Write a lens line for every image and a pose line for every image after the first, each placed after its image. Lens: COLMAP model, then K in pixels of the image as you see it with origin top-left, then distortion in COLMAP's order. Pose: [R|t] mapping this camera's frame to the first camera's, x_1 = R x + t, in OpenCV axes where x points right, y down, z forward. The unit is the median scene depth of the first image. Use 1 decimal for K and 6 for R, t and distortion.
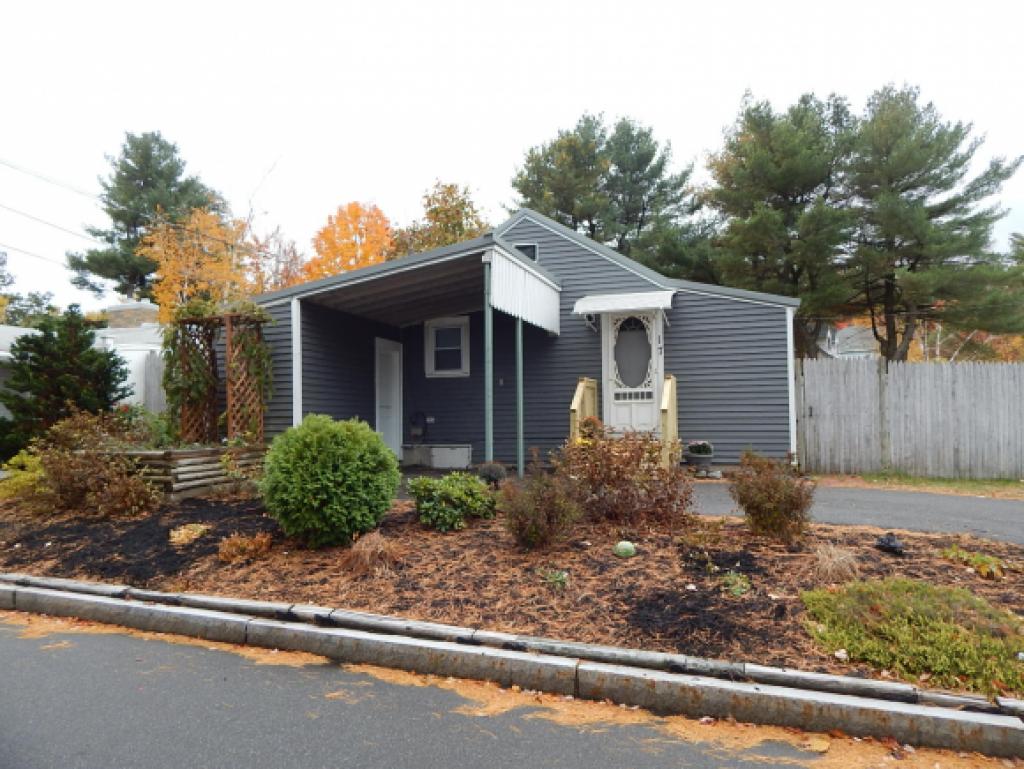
lens RADIAL K [[675.7, 0, 515.3], [0, 675.7, 378.9], [0, 0, 1]] dist [-0.010711, -0.002372]
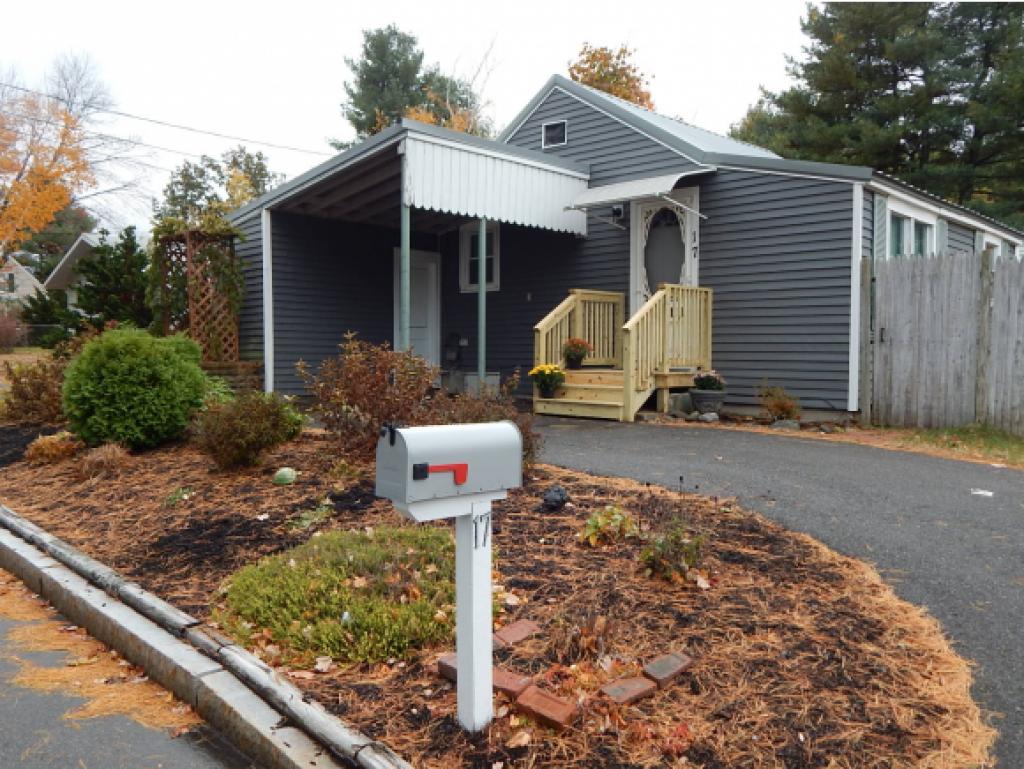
lens RADIAL K [[850.6, 0, 512.0], [0, 850.6, 384.5], [0, 0, 1]] dist [-0.028520, 0.013422]
pose [[0.902069, 0.032077, -0.430397, 0.441757], [0.010290, 0.995352, 0.095748, 0.011926], [0.431468, -0.090800, 0.897547, 0.063100]]
